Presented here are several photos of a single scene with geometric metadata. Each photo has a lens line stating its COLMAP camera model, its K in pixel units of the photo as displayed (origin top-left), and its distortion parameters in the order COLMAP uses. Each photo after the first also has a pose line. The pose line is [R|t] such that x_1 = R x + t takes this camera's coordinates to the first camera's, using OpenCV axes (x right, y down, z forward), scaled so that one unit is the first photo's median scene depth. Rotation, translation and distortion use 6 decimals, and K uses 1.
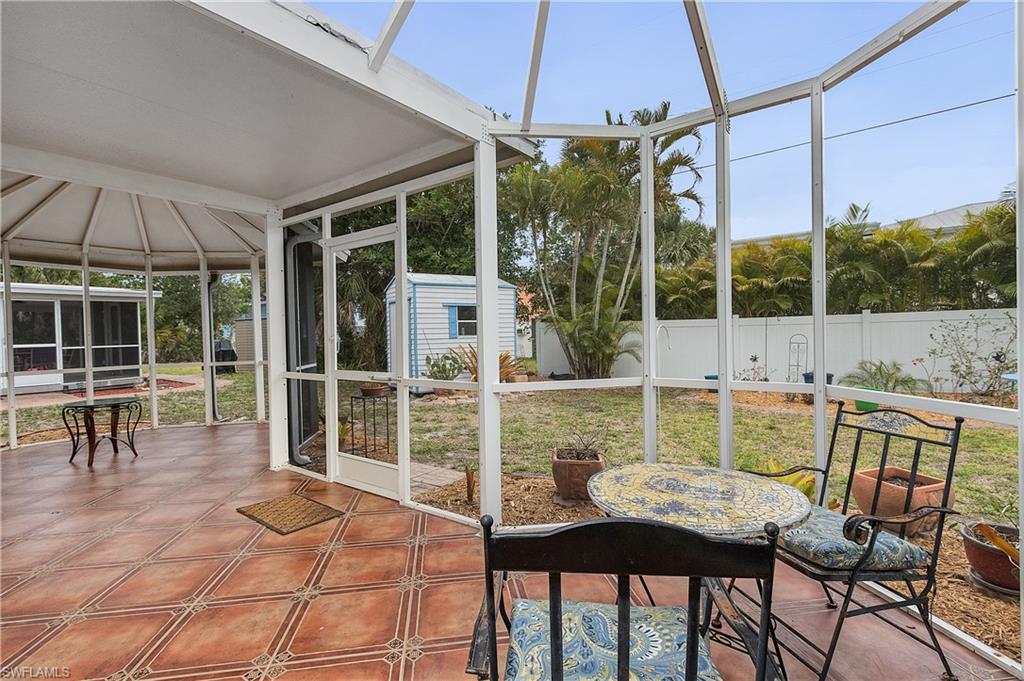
lens RADIAL K [[490.2, 0, 515.9], [0, 490.2, 343.7], [0, 0, 1]] dist [0.001248, 0.000096]
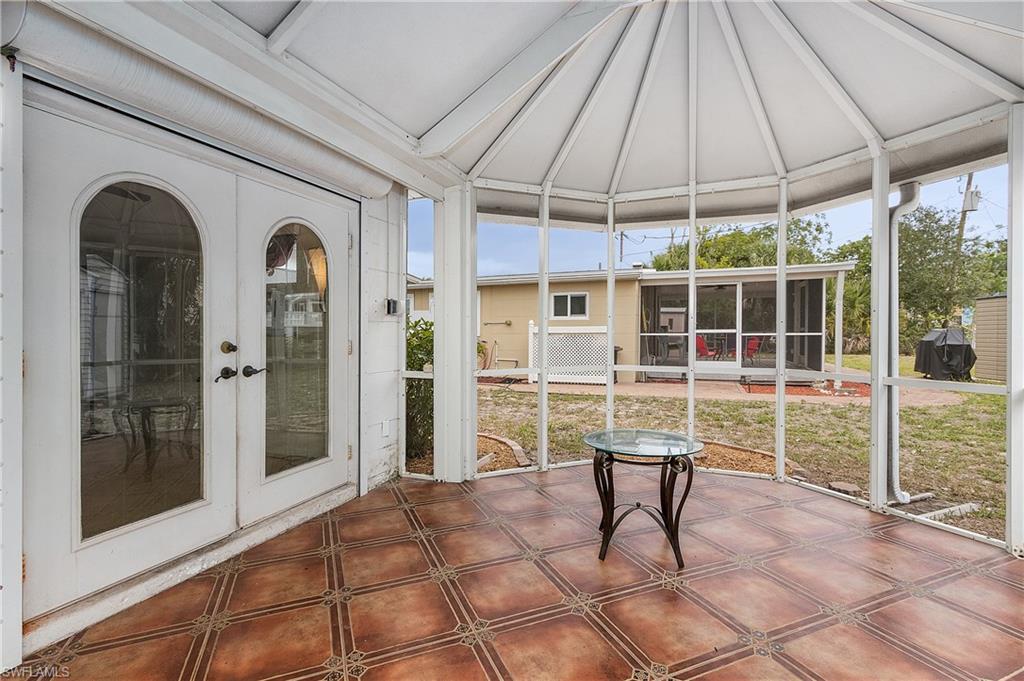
lens RADIAL K [[471.6, 0, 510.0], [0, 471.6, 337.2], [0, 0, 1]] dist [0.000004, -0.000251]
pose [[0.257771, 0.037187, -0.965490, -0.189310], [-0.024196, 0.999194, 0.032026, -0.003643], [0.965903, 0.015105, 0.258463, 0.358946]]
